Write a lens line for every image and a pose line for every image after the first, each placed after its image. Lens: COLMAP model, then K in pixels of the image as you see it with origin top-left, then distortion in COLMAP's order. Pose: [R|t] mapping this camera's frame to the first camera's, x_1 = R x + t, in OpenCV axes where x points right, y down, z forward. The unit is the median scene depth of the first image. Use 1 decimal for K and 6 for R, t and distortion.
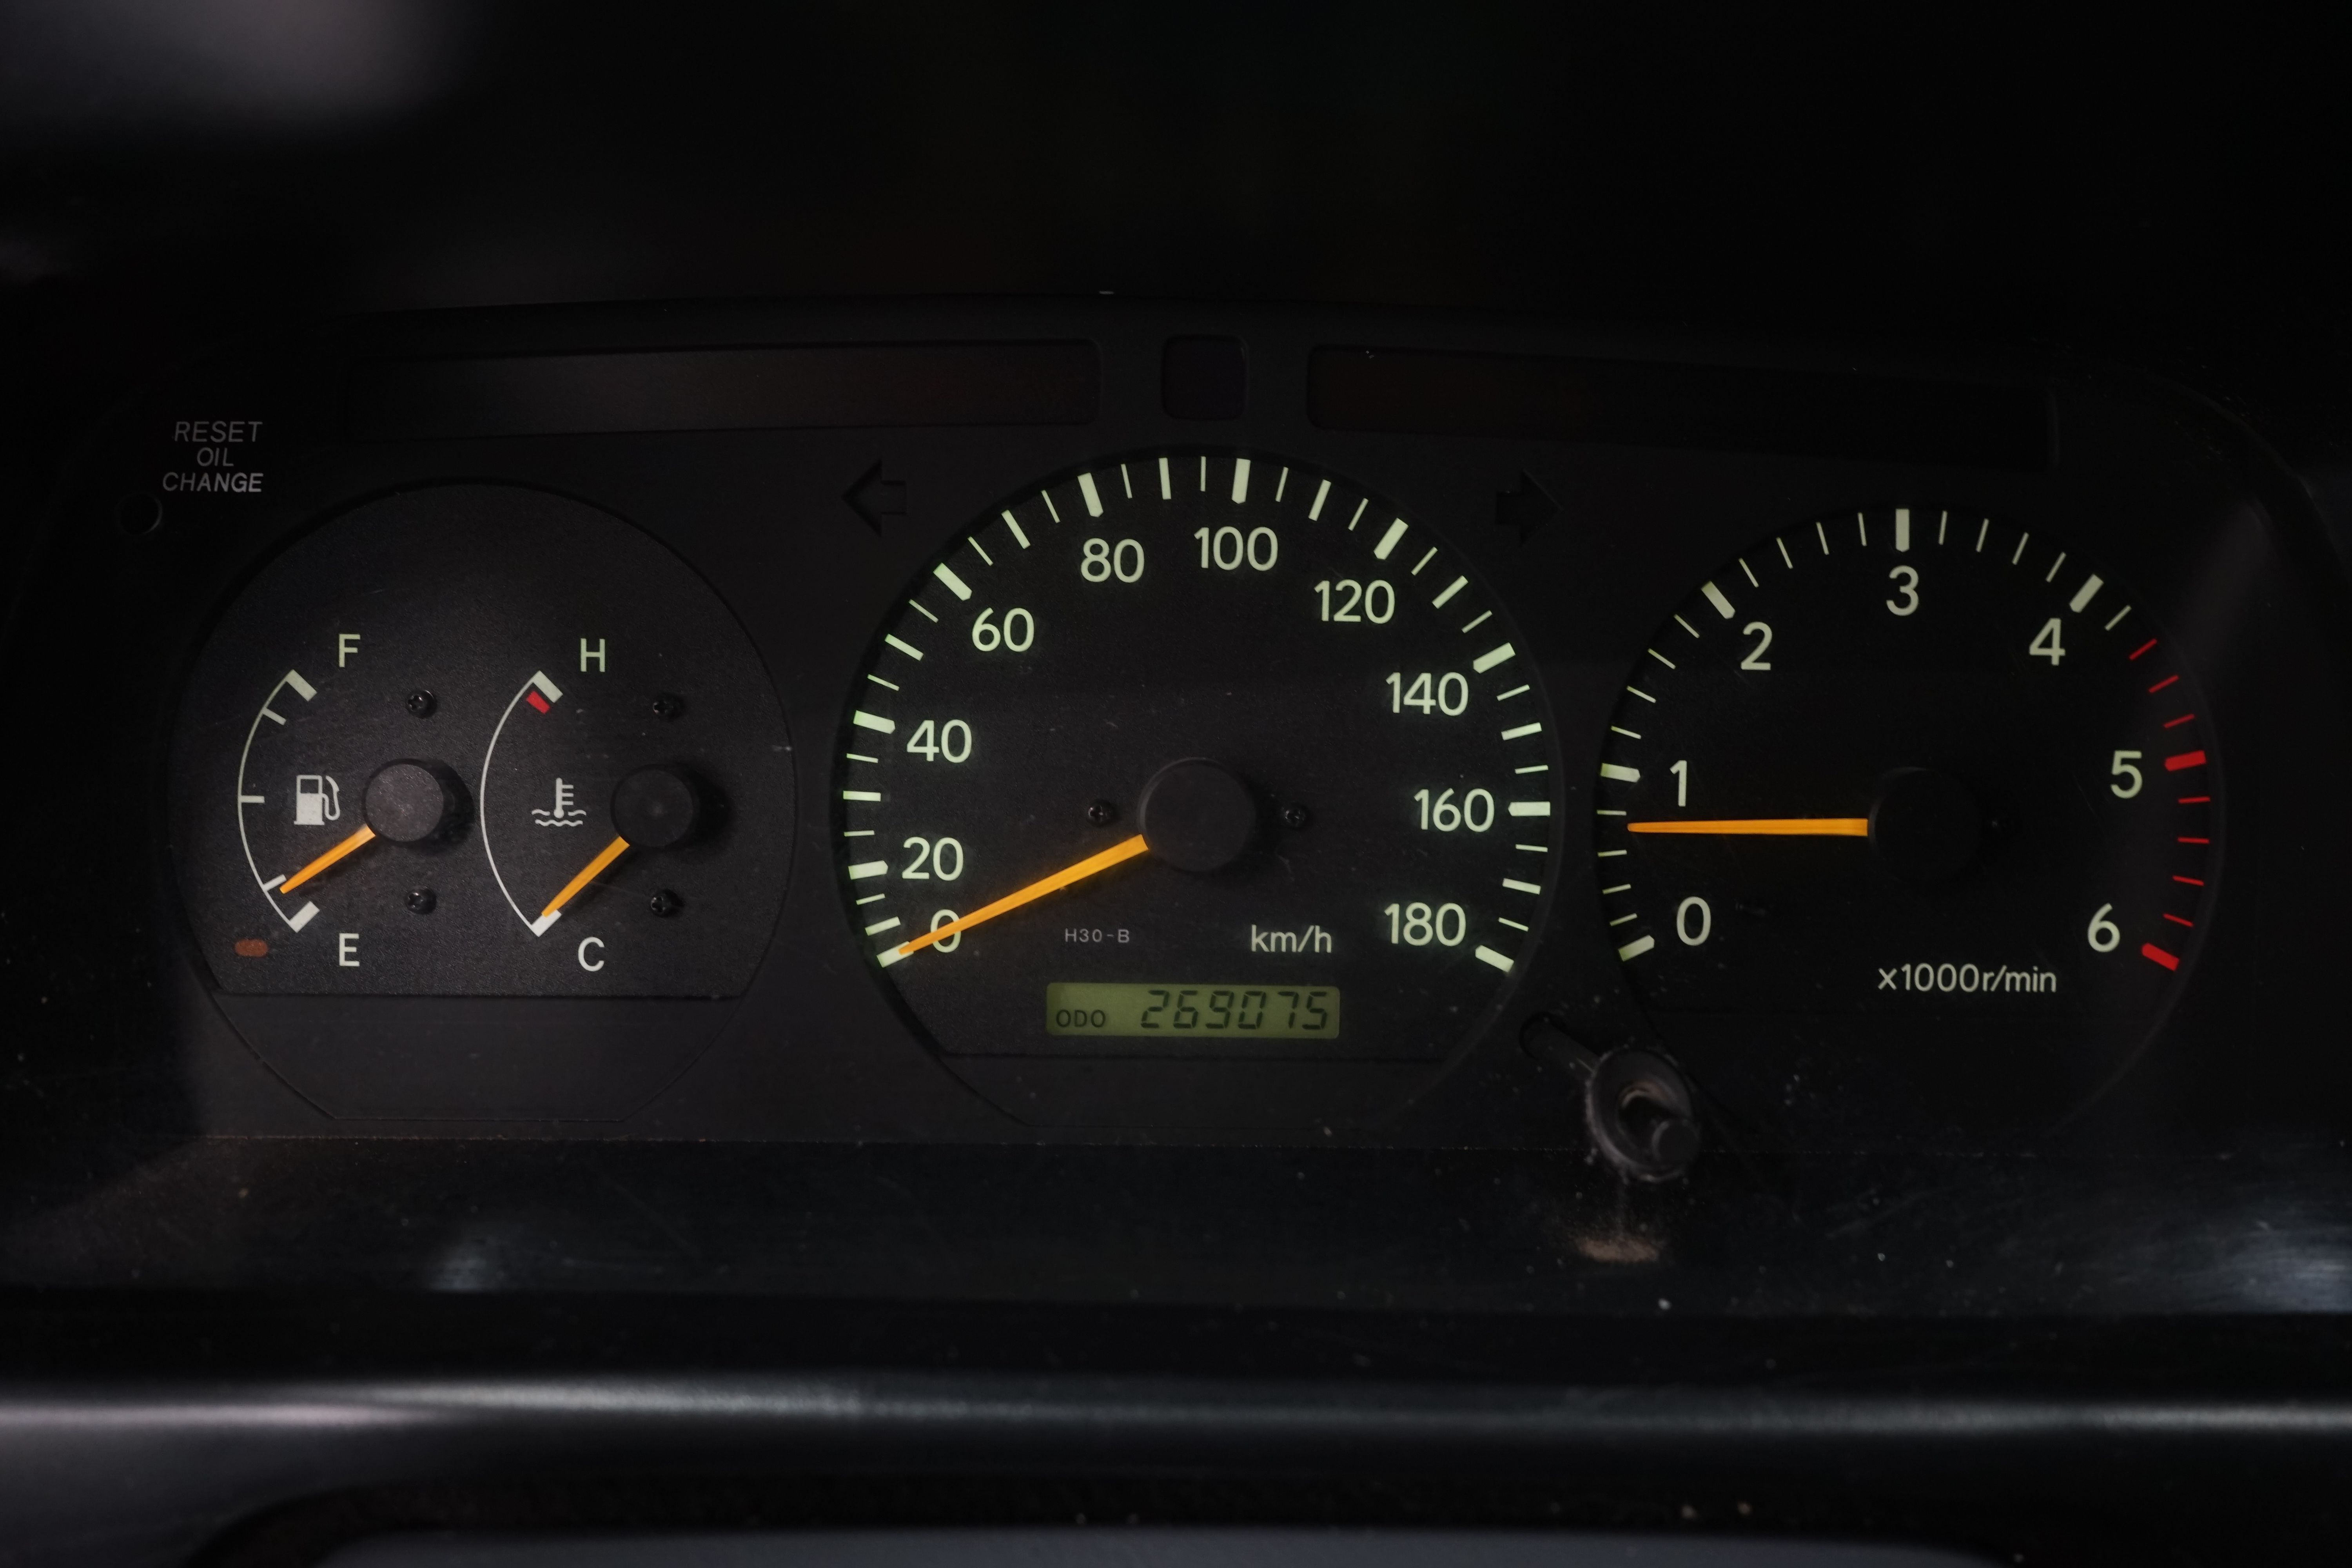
lens RADIAL K [[1885.8, 0, 1173.3], [0, 1885.8, 792.6], [0, 0, 1]] dist [-0.003690, 0.001418]
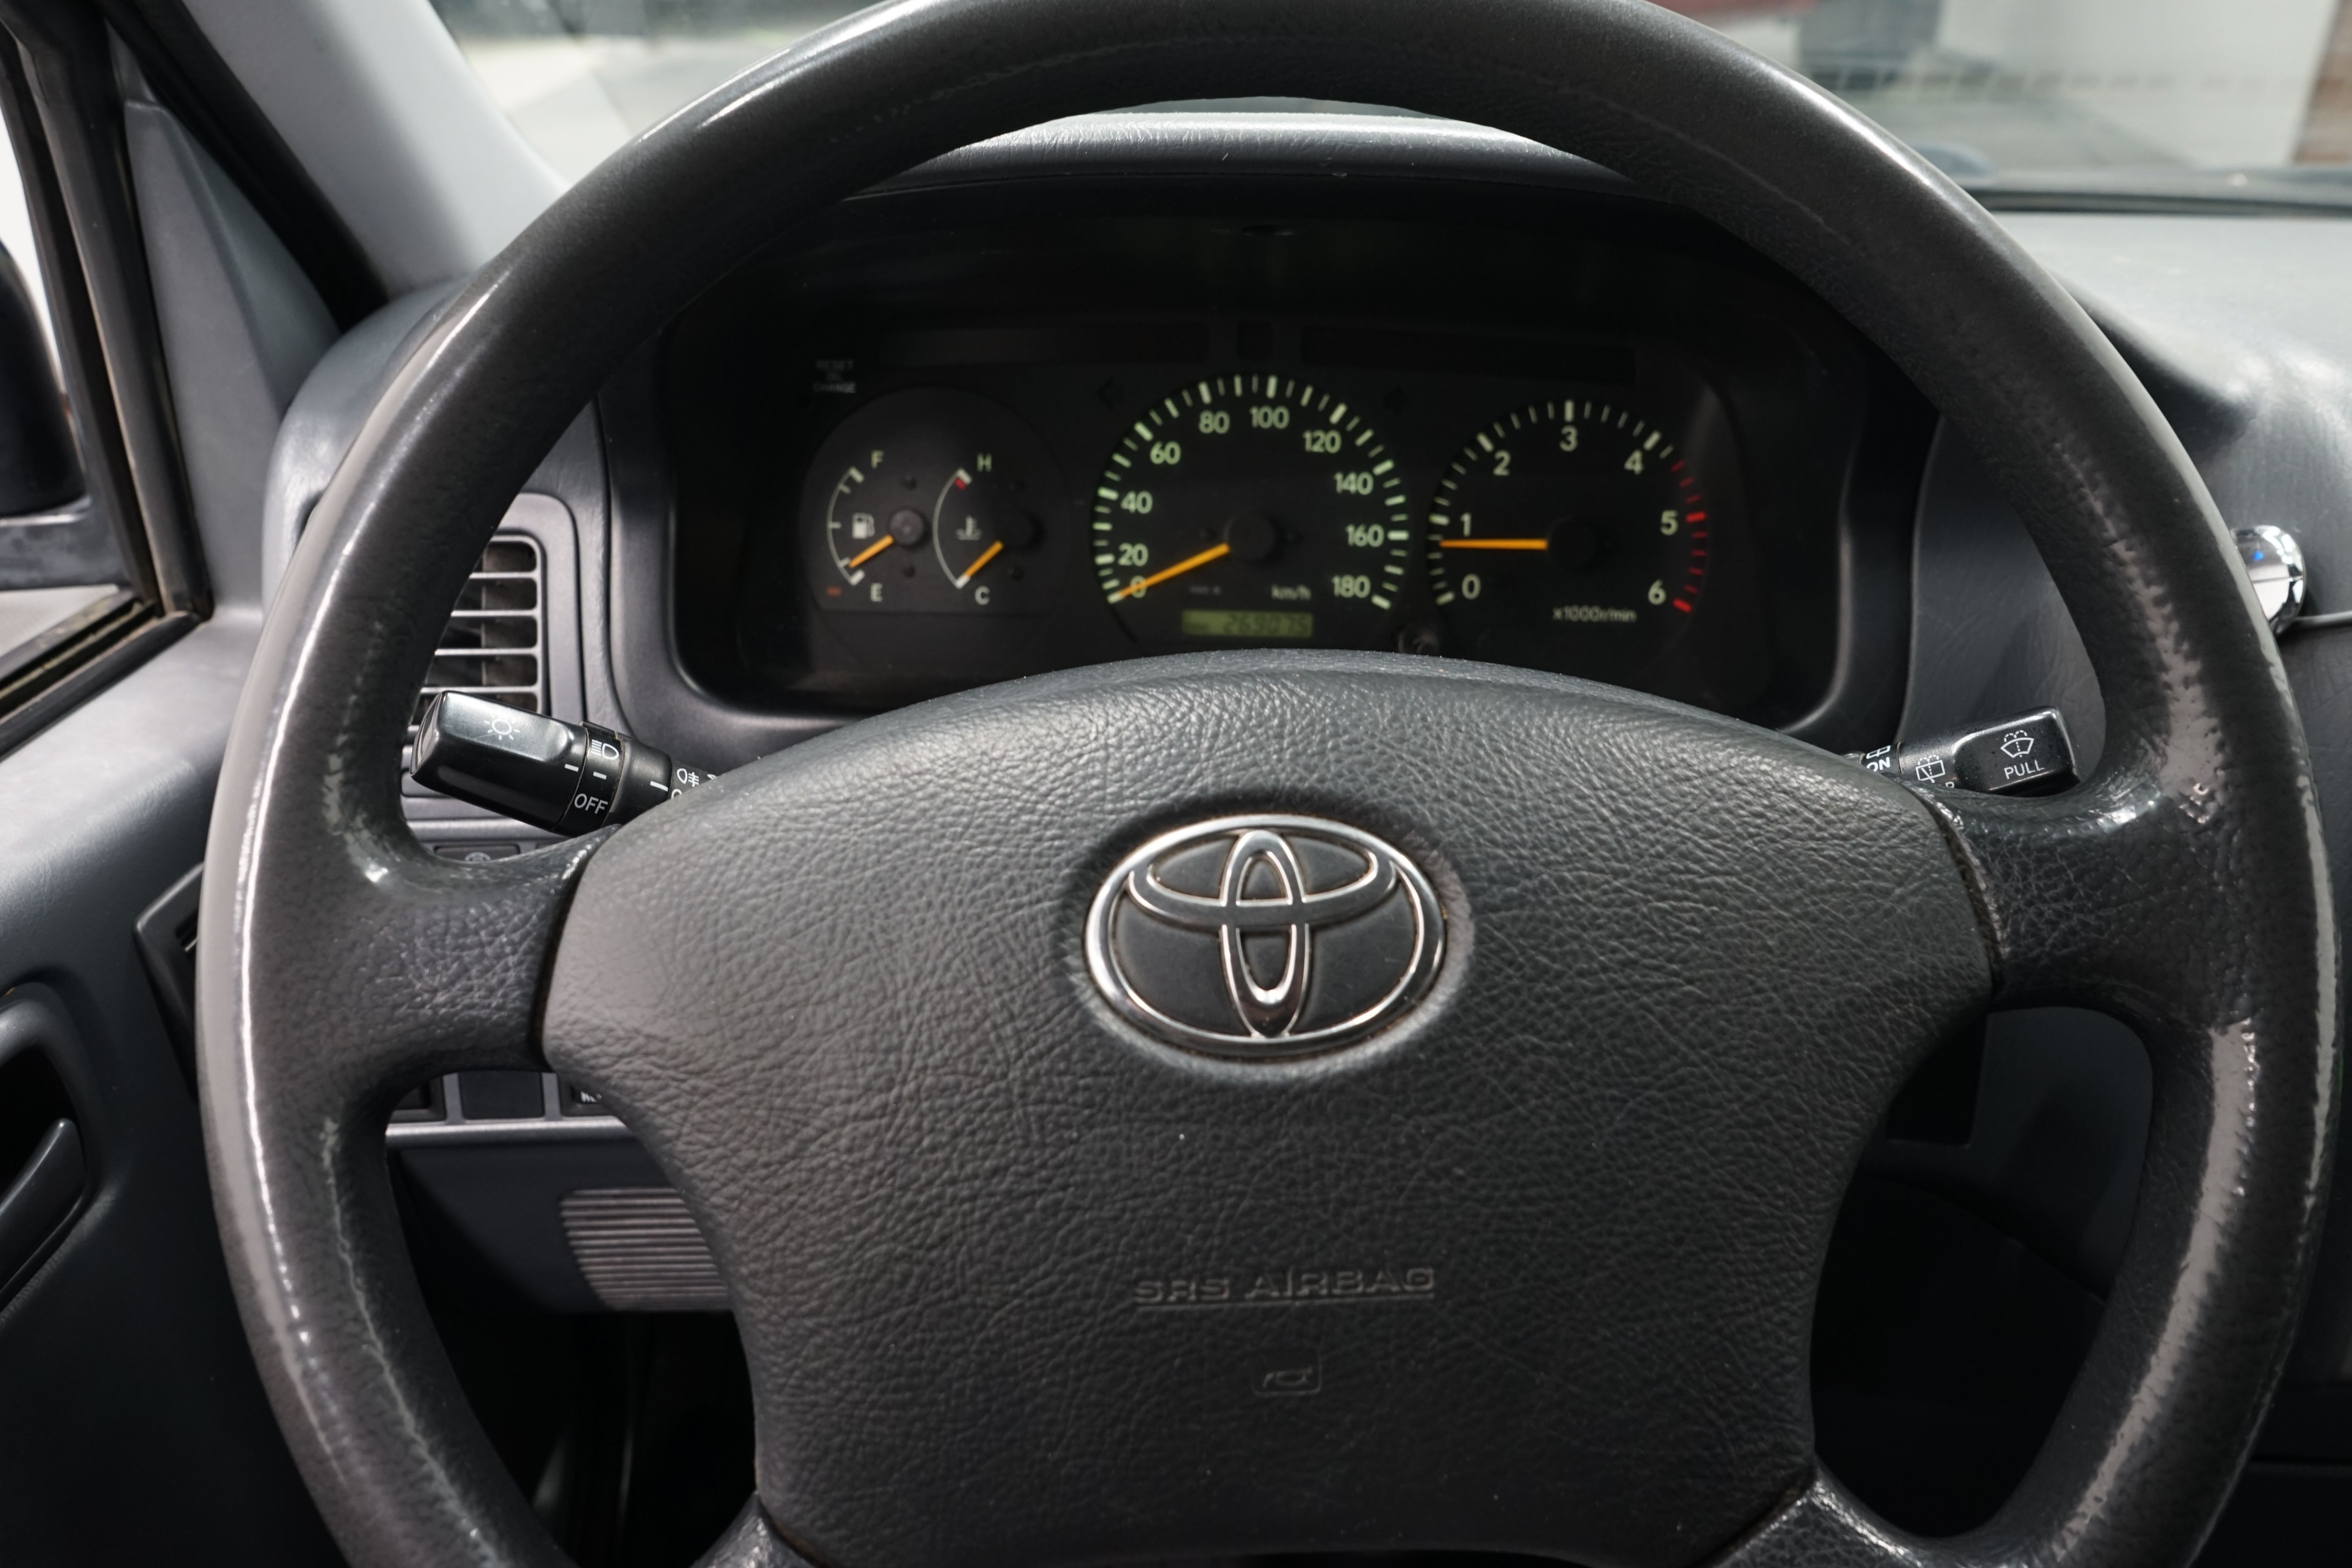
lens RADIAL K [[1885.8, 0, 1176.2], [0, 1885.8, 774.7], [0, 0, 1]] dist [-0.003690, 0.001418]
pose [[0.999021, 0.015548, -0.041415, 0.022134], [-0.011845, 0.996031, 0.088213, 0.097820], [0.042622, -0.087636, 0.995240, -1.275972]]
